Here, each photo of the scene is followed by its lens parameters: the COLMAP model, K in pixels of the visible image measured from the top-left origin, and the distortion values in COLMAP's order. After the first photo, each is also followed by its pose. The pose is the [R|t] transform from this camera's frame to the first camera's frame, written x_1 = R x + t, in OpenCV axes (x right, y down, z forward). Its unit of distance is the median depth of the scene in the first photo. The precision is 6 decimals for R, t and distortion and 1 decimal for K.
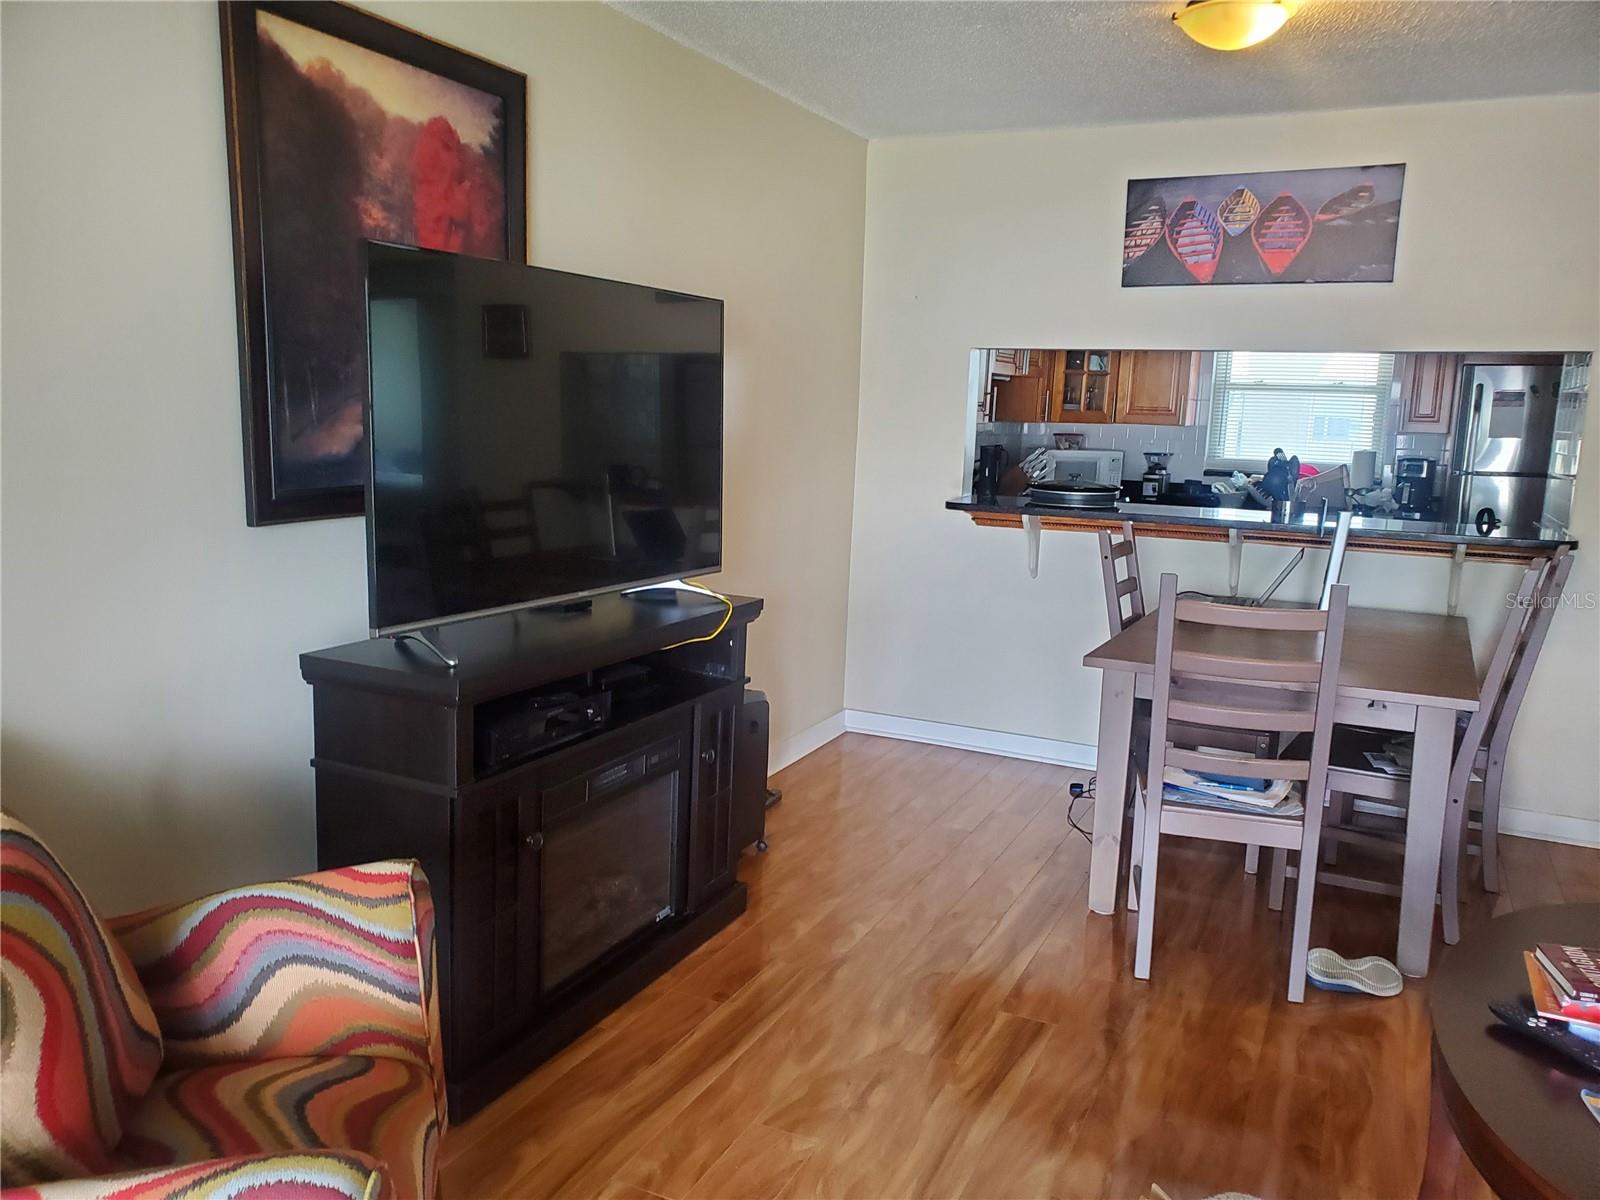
lens RADIAL K [[1255.7, 0, 794.8], [0, 1255.7, 610.4], [0, 0, 1]] dist [0.023632, -0.002013]
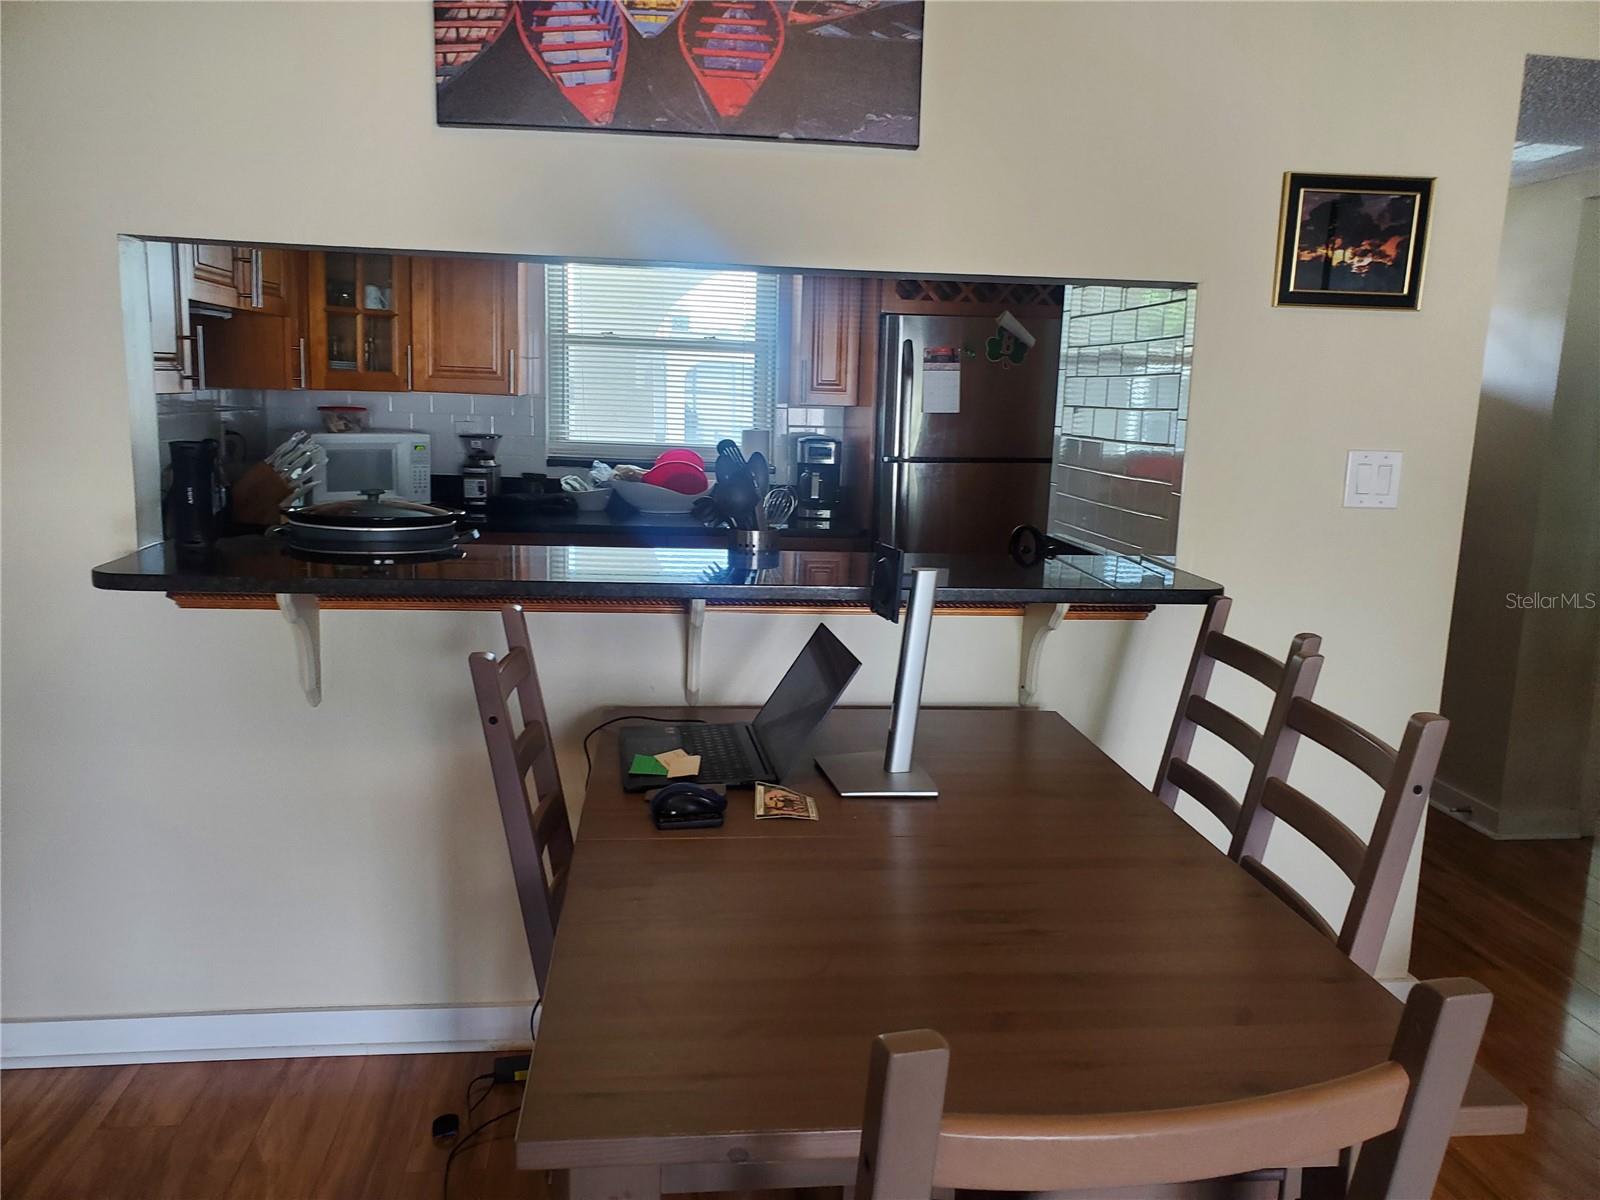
lens RADIAL K [[1255.7, 0, 794.8], [0, 1255.7, 610.4], [0, 0, 1]] dist [0.023632, -0.002013]
pose [[0.845001, -0.095158, 0.526230, 0.072680], [0.079609, 0.995460, 0.052174, -0.059180], [-0.528806, -0.002194, 0.848740, 0.373735]]
